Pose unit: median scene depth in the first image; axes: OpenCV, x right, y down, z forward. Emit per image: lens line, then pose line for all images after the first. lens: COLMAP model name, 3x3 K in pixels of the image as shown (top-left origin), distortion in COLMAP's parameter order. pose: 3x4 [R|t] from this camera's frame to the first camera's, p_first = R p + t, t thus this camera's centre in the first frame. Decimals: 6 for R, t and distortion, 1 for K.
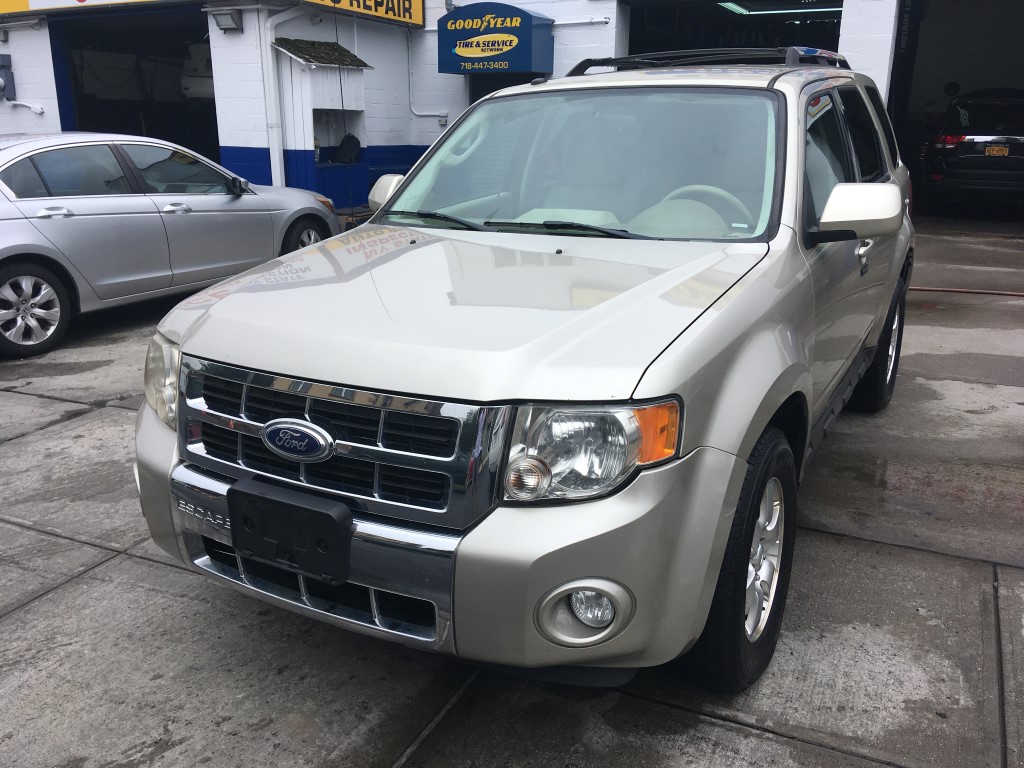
lens RADIAL K [[865.9, 0, 512.0], [0, 865.9, 384.0], [0, 0, 1]] dist [0.108548, -0.167060]
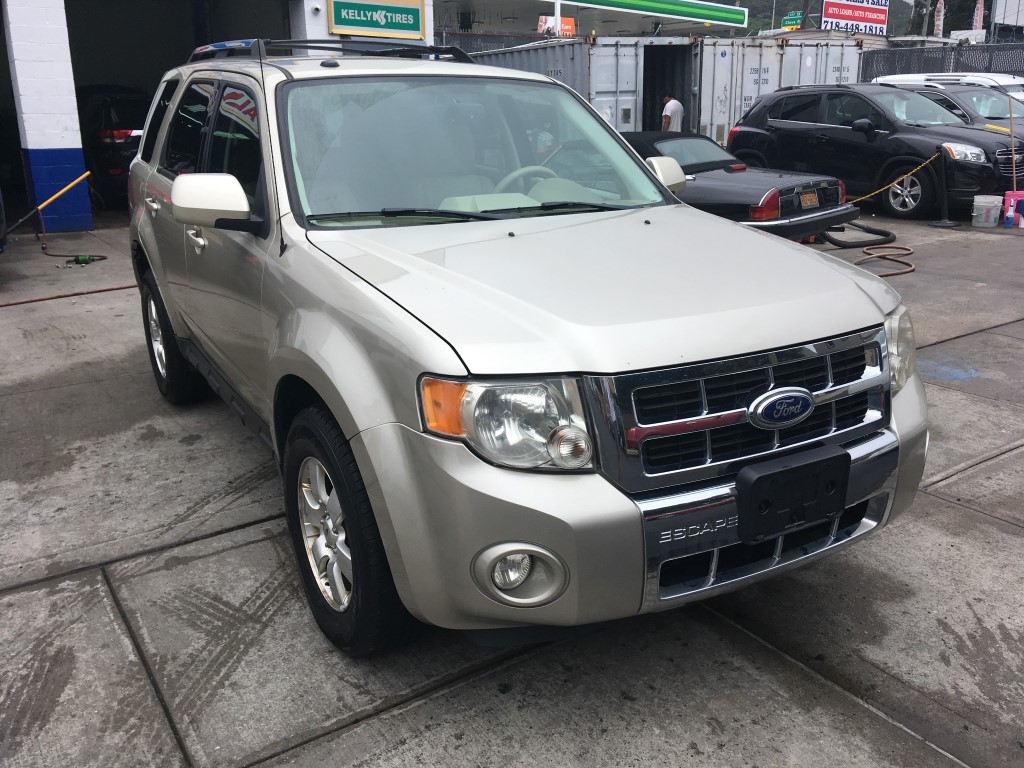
lens RADIAL K [[865.9, 0, 512.0], [0, 865.9, 384.0], [0, 0, 1]] dist [0.108548, -0.167060]
pose [[0.497191, -0.251845, 0.830286, -0.902961], [0.249674, 0.957998, 0.141074, -0.136146], [-0.830942, 0.137161, 0.539187, 0.498464]]
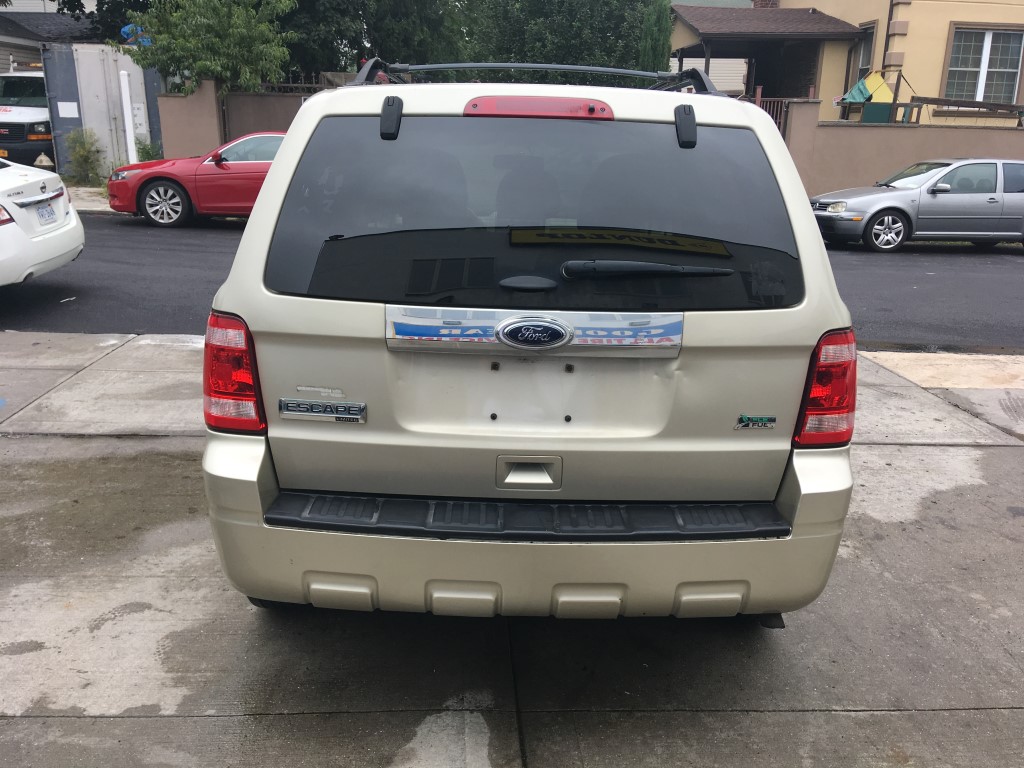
lens RADIAL K [[865.9, 0, 512.0], [0, 865.9, 384.0], [0, 0, 1]] dist [0.108548, -0.167060]
pose [[-0.868808, 0.123162, -0.479587, 0.946992], [-0.158738, 0.848169, 0.505382, -0.795930], [0.469015, 0.515209, -0.717346, 2.490580]]
